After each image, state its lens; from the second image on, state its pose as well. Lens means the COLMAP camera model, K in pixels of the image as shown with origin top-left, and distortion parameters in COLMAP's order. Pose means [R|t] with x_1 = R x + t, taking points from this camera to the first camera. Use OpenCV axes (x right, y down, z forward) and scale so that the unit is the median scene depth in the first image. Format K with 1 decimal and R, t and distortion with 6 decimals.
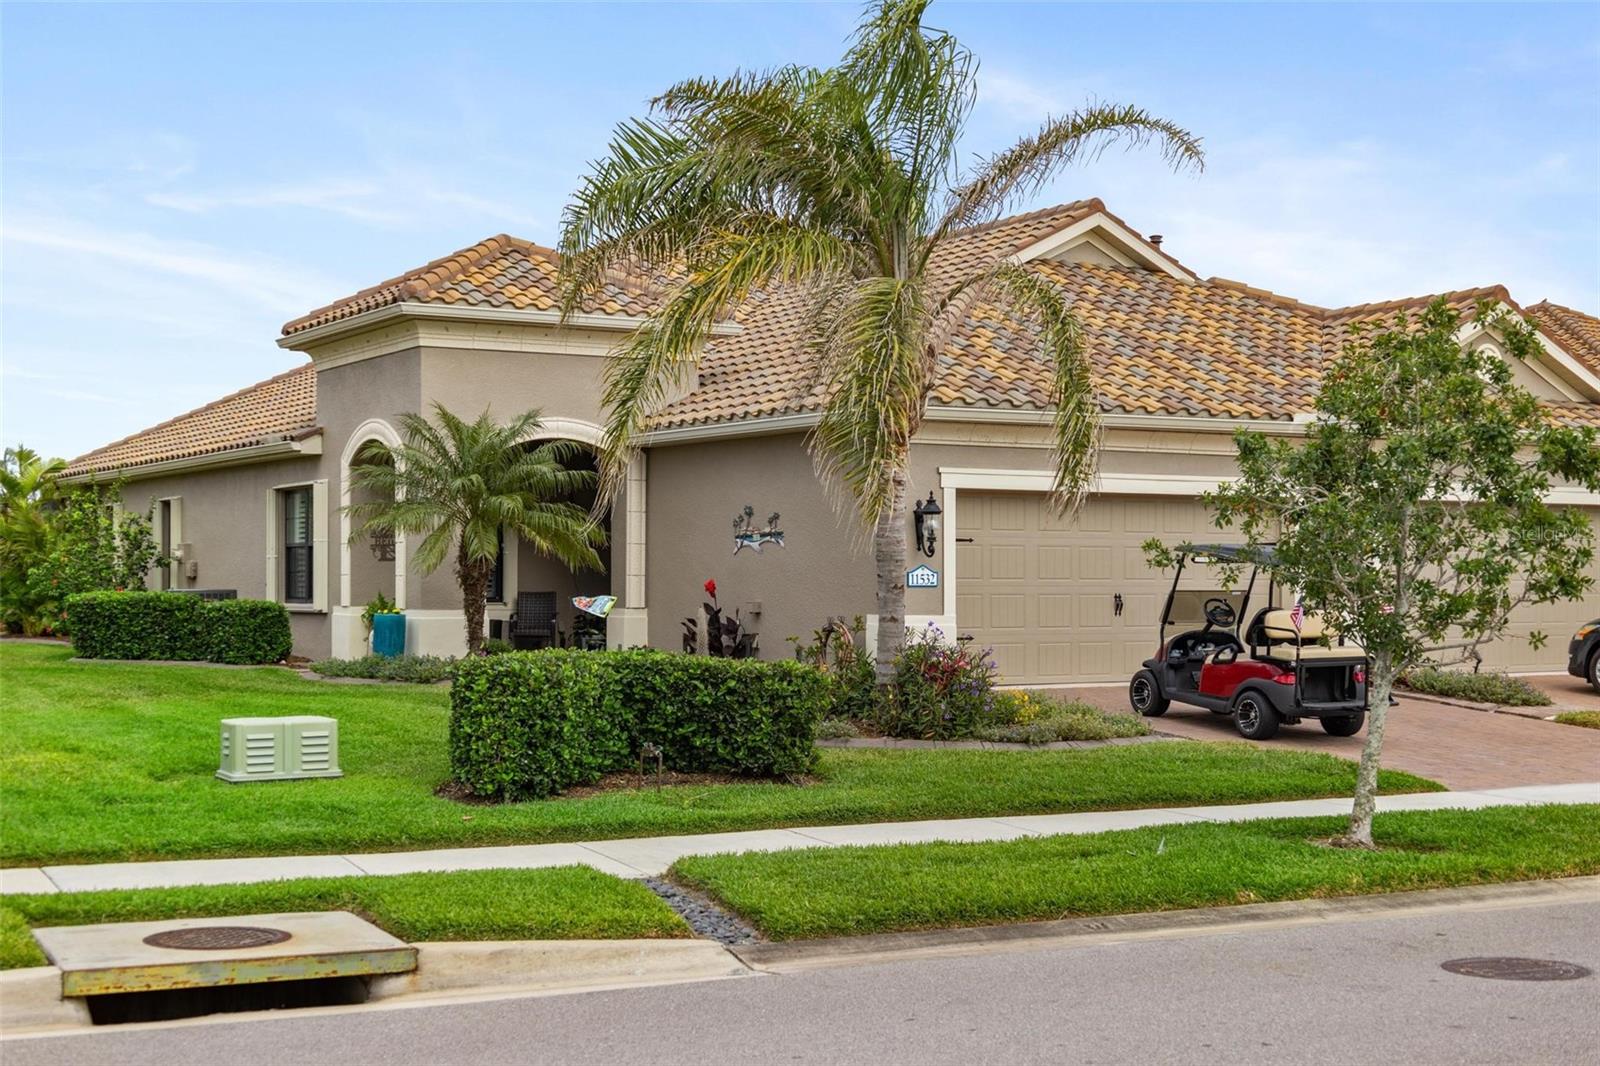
lens RADIAL K [[2257.1, 0, 798.0], [0, 2257.1, 536.2], [0, 0, 1]] dist [-0.024584, 0.000000]
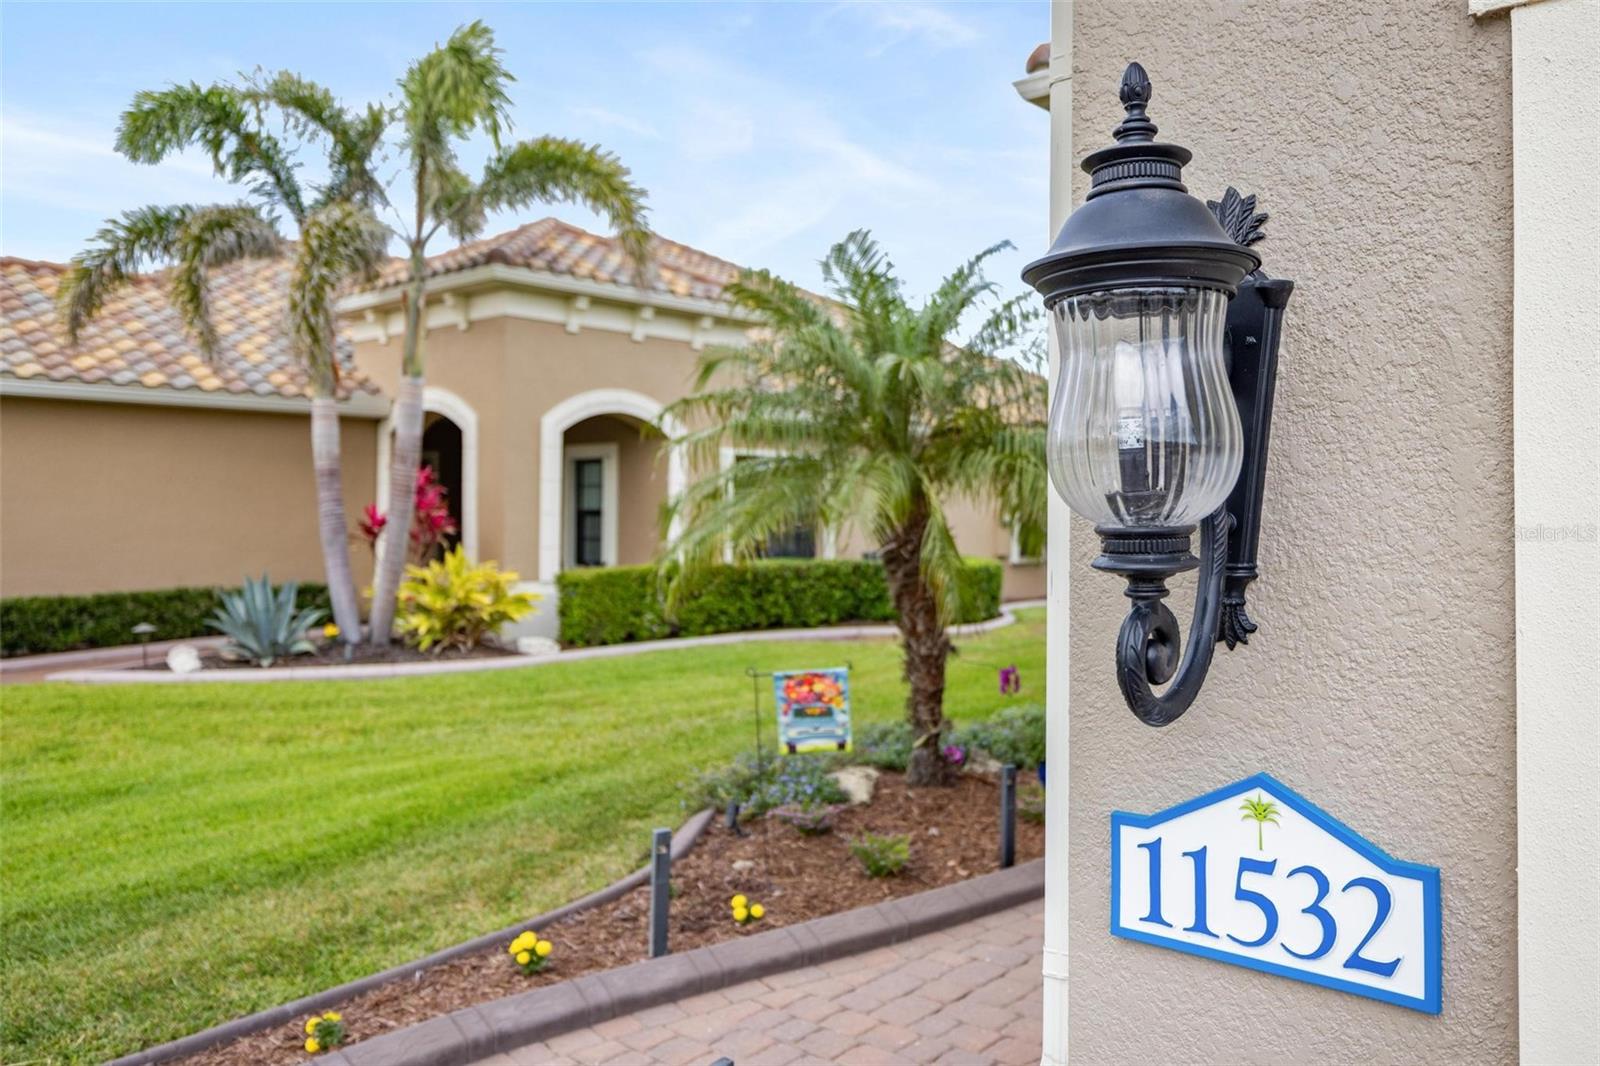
lens RADIAL K [[1255.8, 0, 812.2], [0, 1255.8, 487.6], [0, 0, 1]] dist [-0.008612, -0.004642]
pose [[0.296000, -0.015528, -0.955062, 0.097624], [0.012236, 0.999847, -0.012464, -0.000646], [0.955110, -0.007997, 0.296145, 0.874911]]
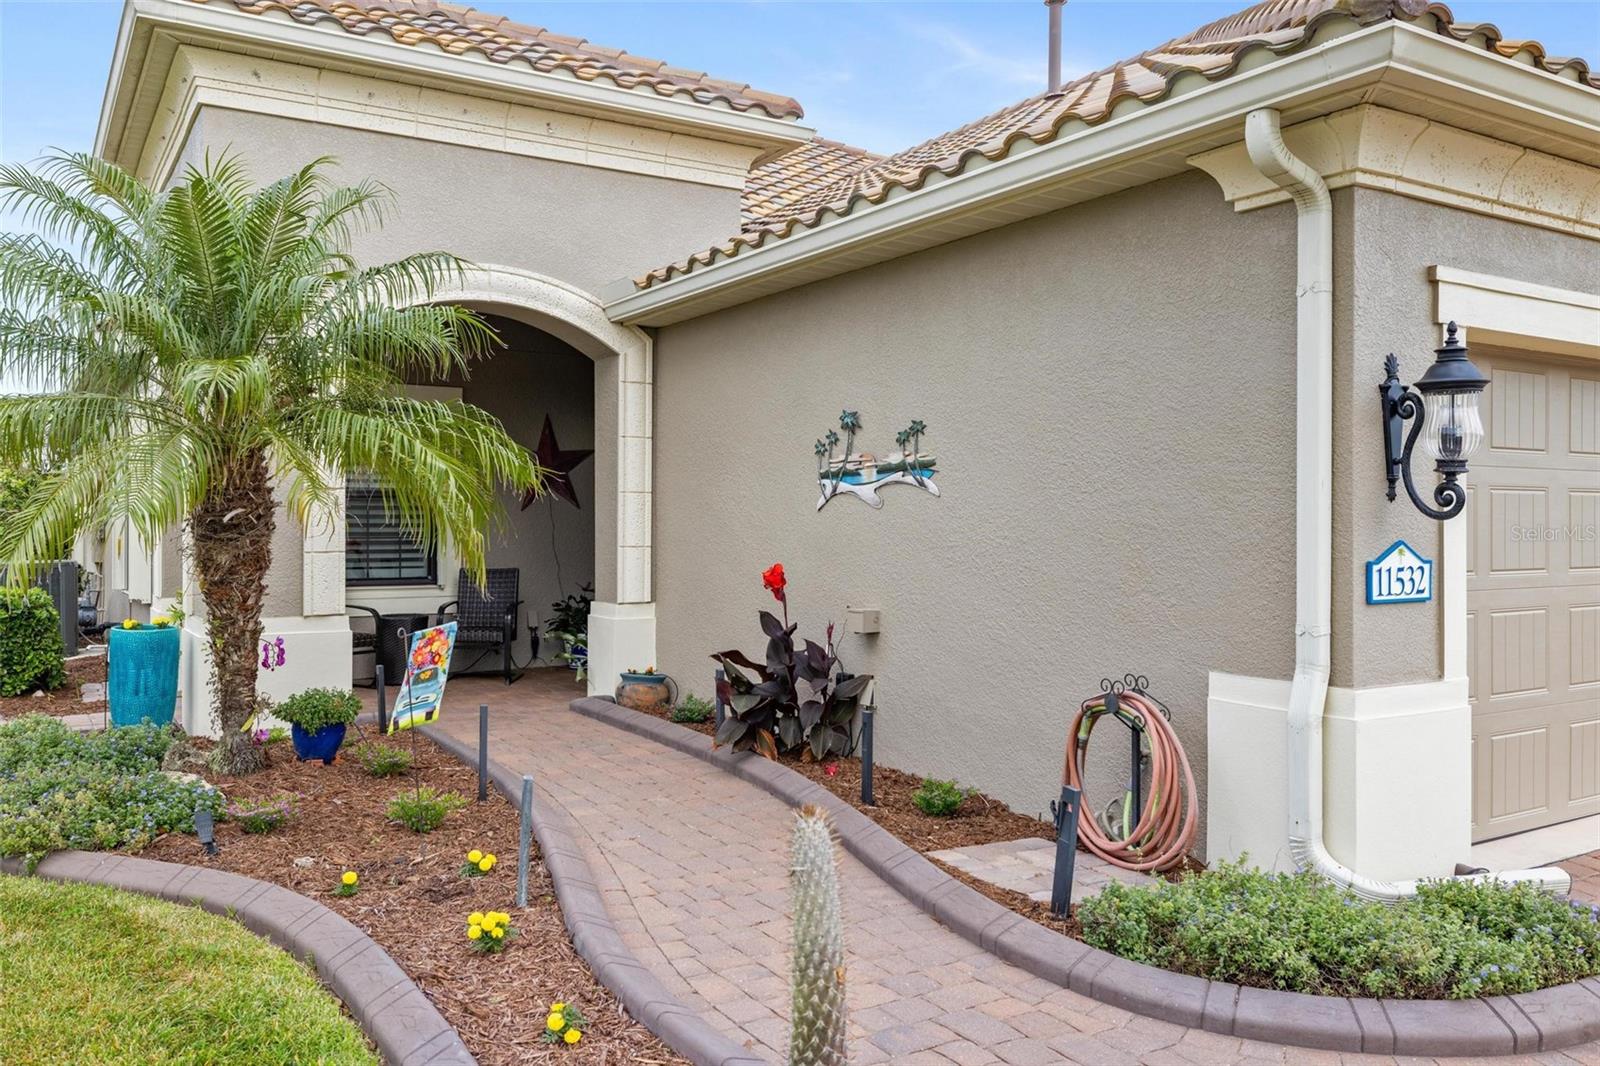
lens RADIAL K [[1268.9, 0, 805.2], [0, 1268.9, 523.7], [0, 0, 1]] dist [0.001247, -0.000160]
pose [[0.999822, -0.001819, 0.018790, -0.037203], [0.001448, 0.999804, 0.019751, 0.005530], [-0.018822, -0.019720, 0.999628, 0.732634]]
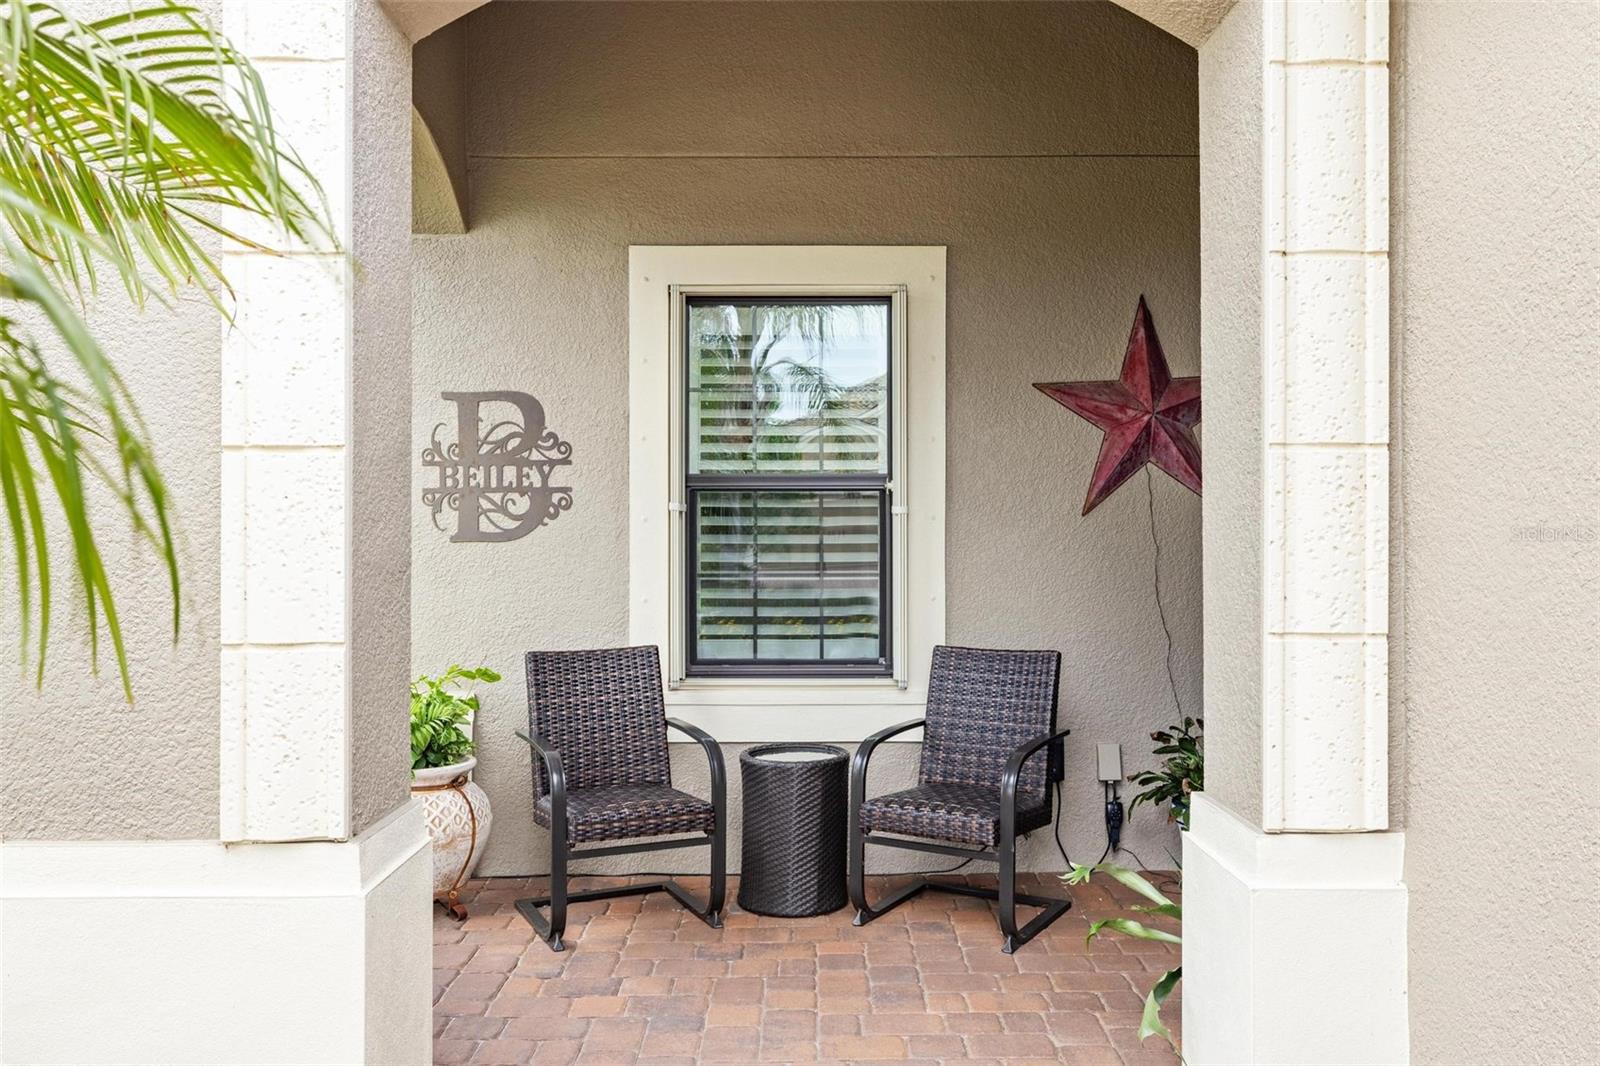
lens RADIAL K [[1297.8, 0, 814.6], [0, 1297.8, 526.1], [0, 0, 1]] dist [-0.028719, -0.001560]
pose [[0.858617, -0.006587, -0.512576, -0.060443], [0.013817, 0.999852, 0.010296, 0.008579], [0.512432, -0.015922, 0.858580, 0.979767]]
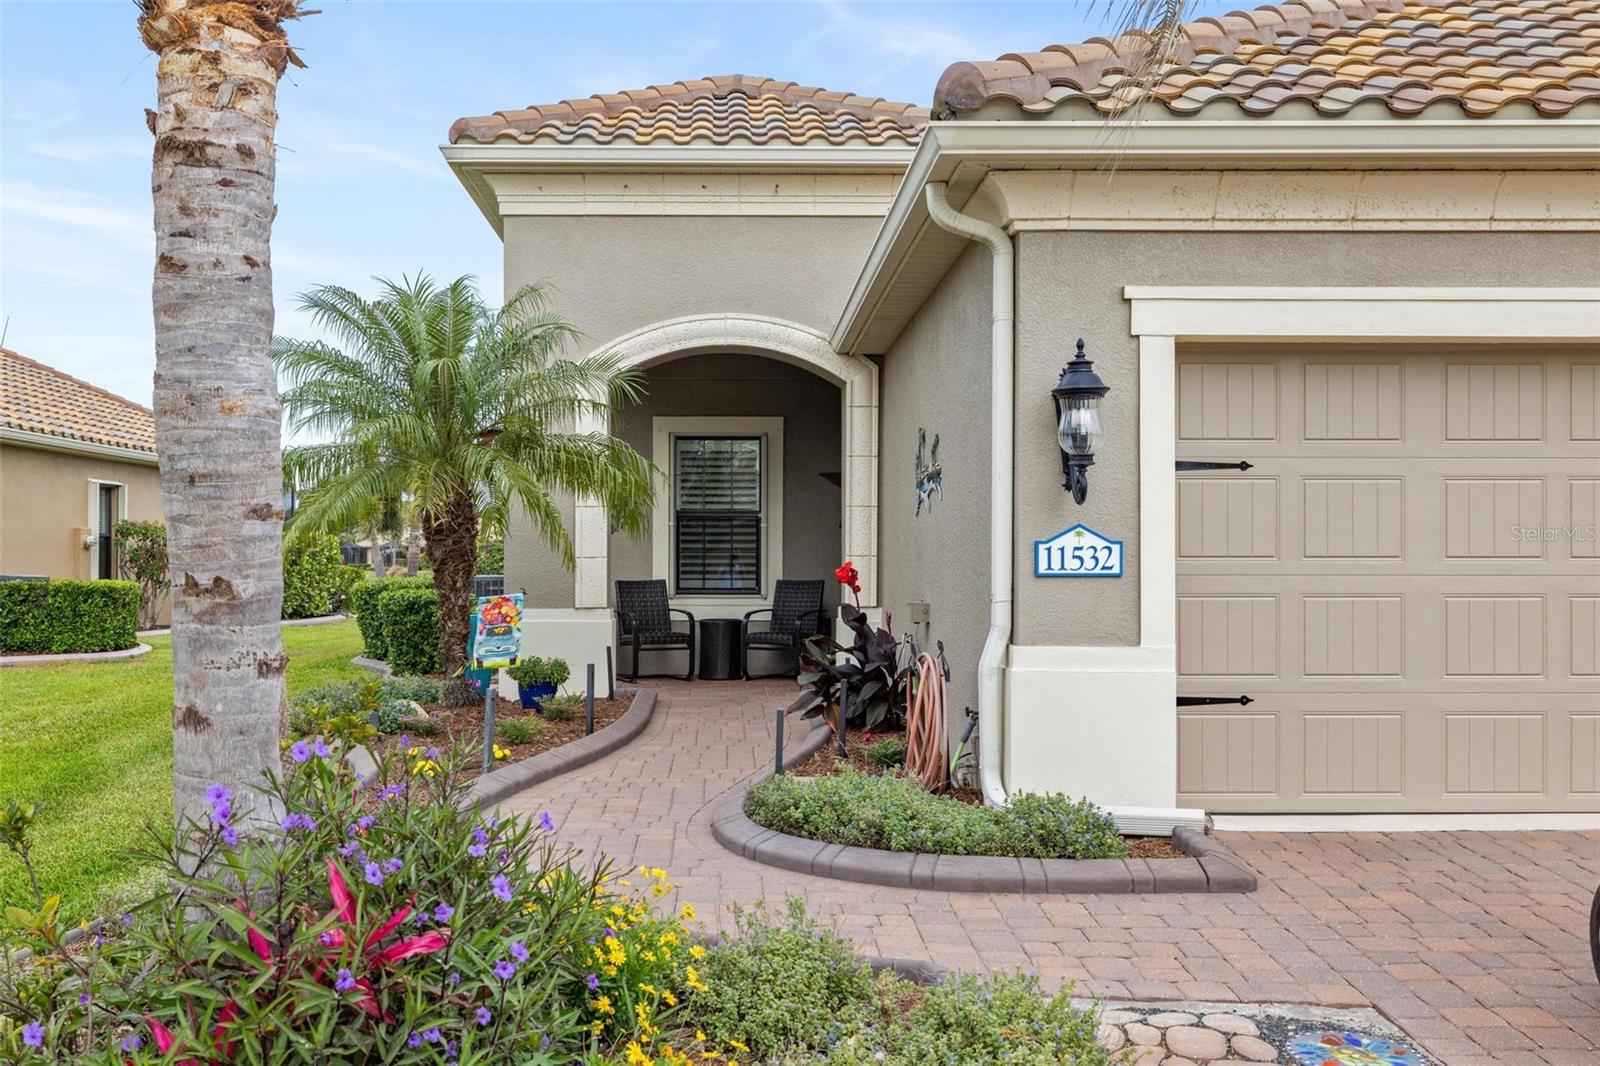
lens RADIAL K [[1547.9, 0, 751.7], [0, 1547.9, 558.3], [0, 0, 1]] dist [0.009361, 0.000000]
pose [[0.864251, -0.003759, -0.503047, 0.132980], [0.011313, 0.999864, 0.011965, 0.013591], [0.502934, -0.016032, 0.864176, 0.659607]]
